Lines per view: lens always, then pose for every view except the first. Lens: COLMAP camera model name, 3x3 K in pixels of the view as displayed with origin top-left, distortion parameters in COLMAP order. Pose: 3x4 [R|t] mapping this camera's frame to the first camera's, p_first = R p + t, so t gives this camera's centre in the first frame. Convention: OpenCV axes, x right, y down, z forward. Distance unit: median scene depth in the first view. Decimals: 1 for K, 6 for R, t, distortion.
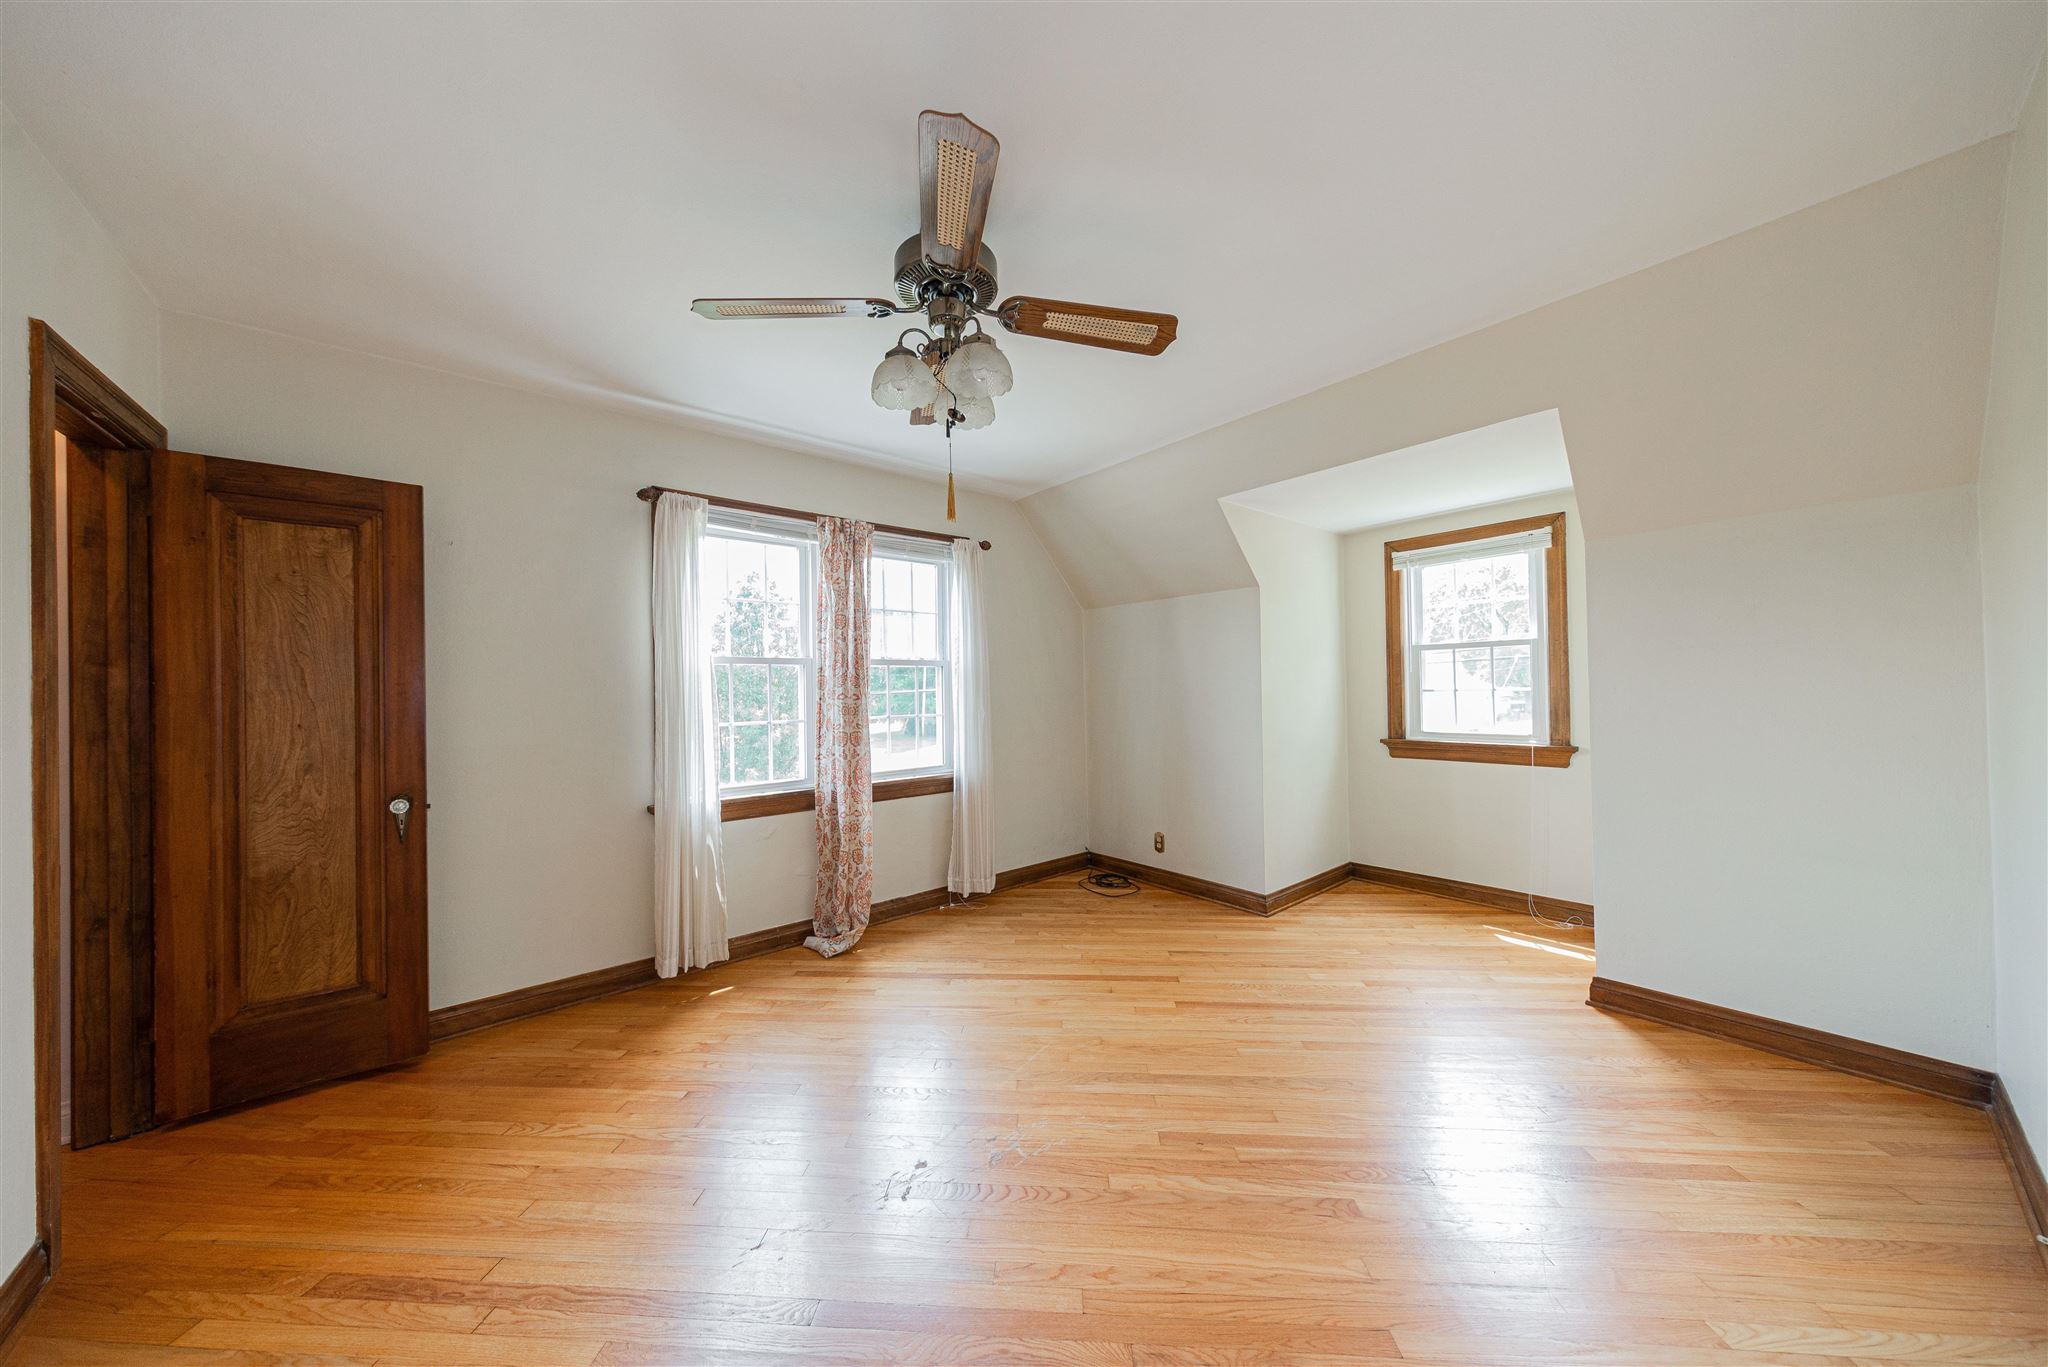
lens RADIAL K [[676.1, 0, 1014.5], [0, 676.1, 687.8], [0, 0, 1]] dist [0.001167, 0.000249]
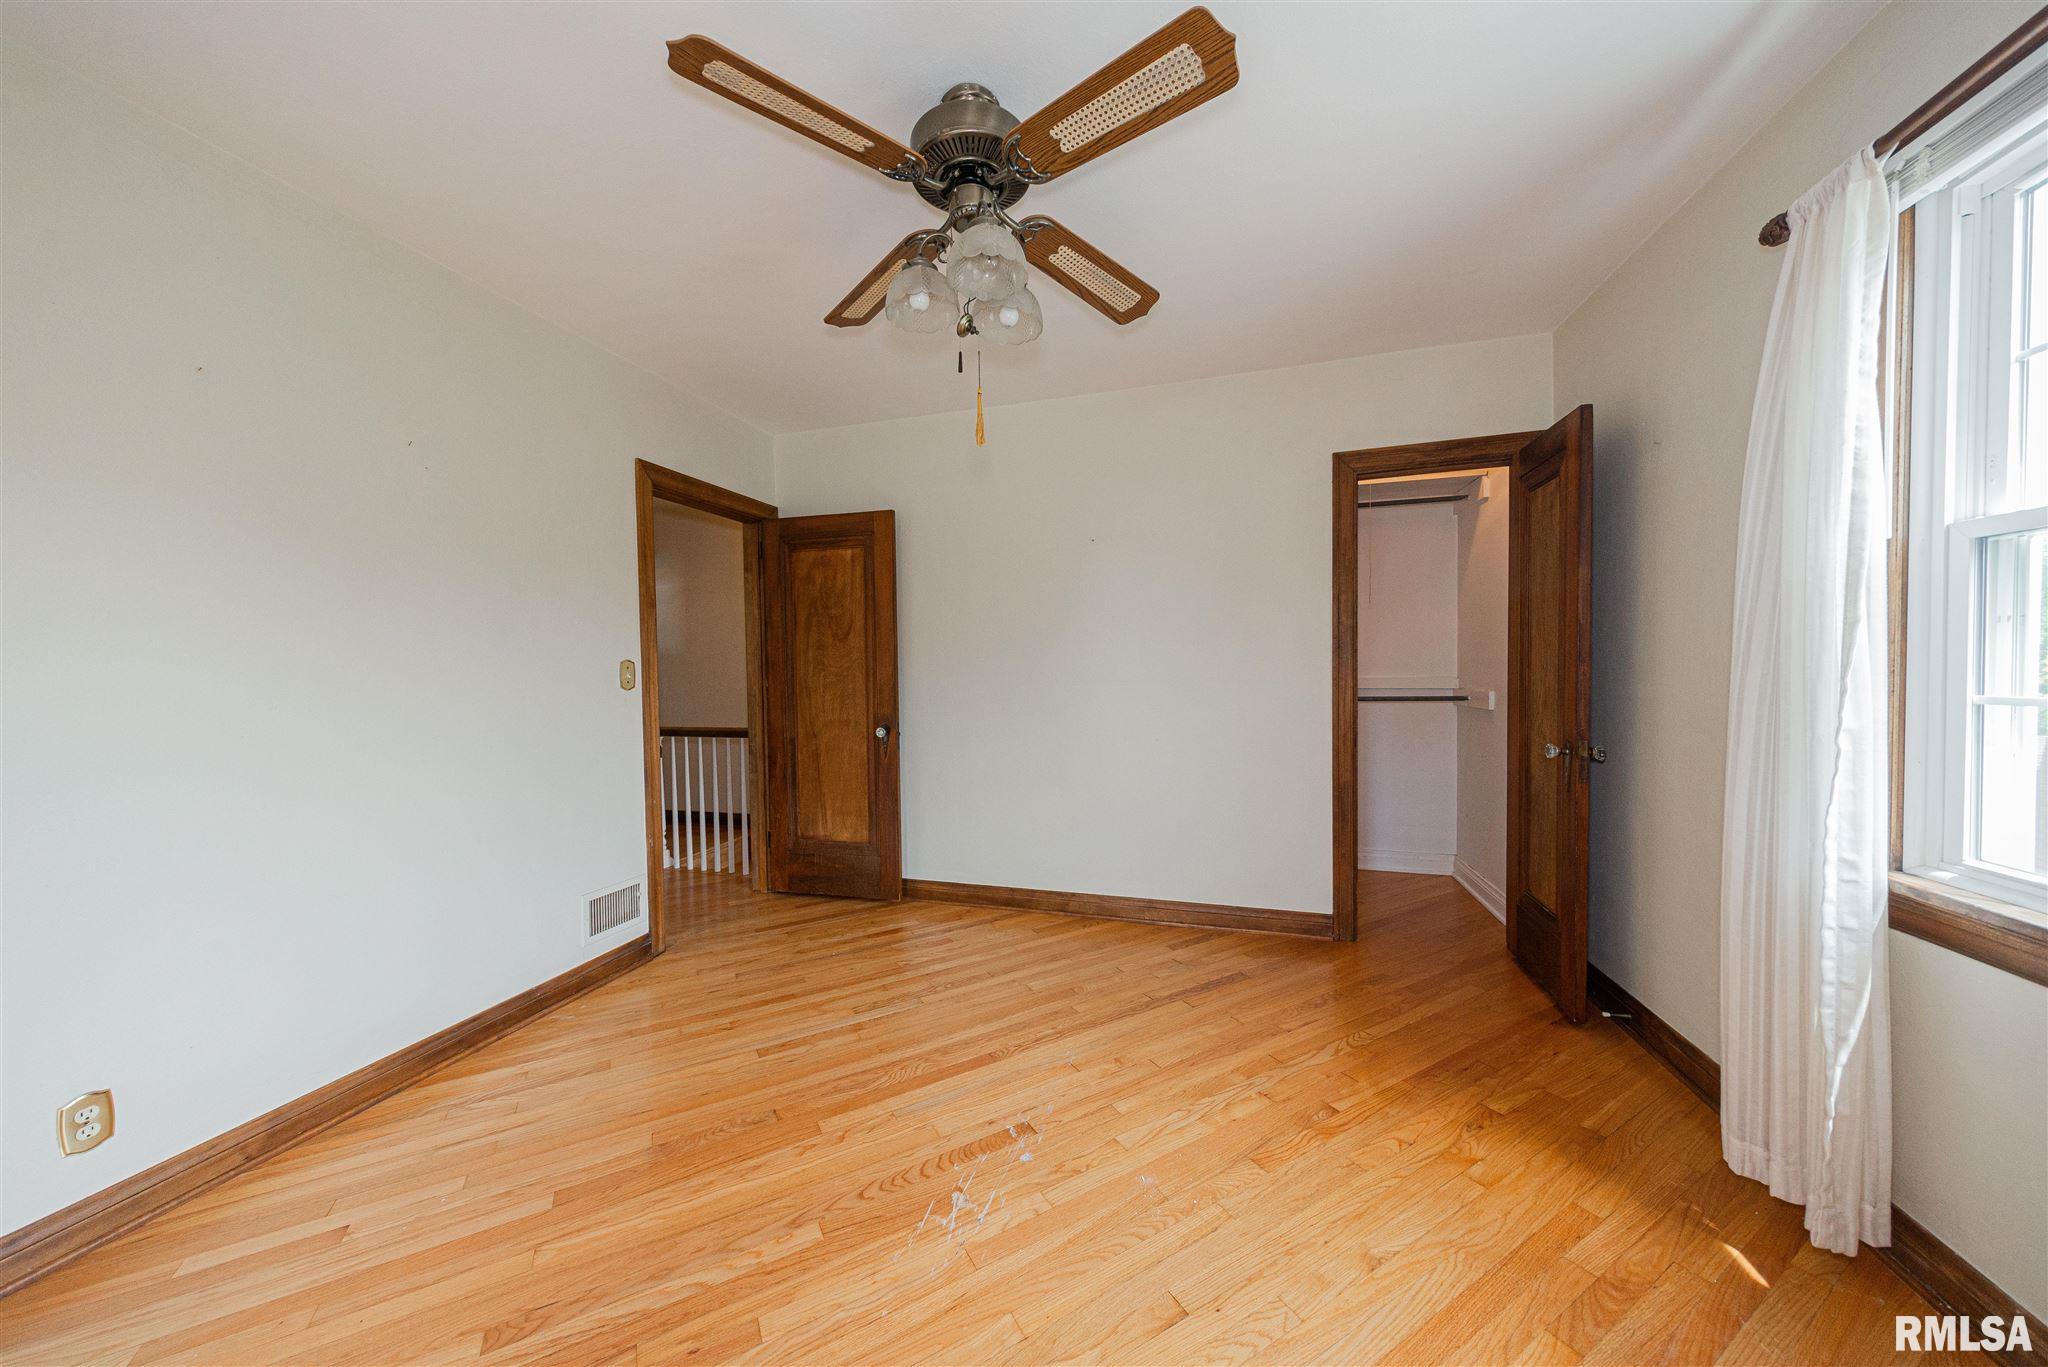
lens RADIAL K [[676.1, 0, 1012.9], [0, 676.1, 688.8], [0, 0, 1]] dist [0.001167, 0.000249]
pose [[-0.836337, 0.049335, -0.545992, 0.373269], [0.037074, 0.998752, 0.033457, 0.031703], [0.546961, 0.007739, -0.837122, 1.865295]]
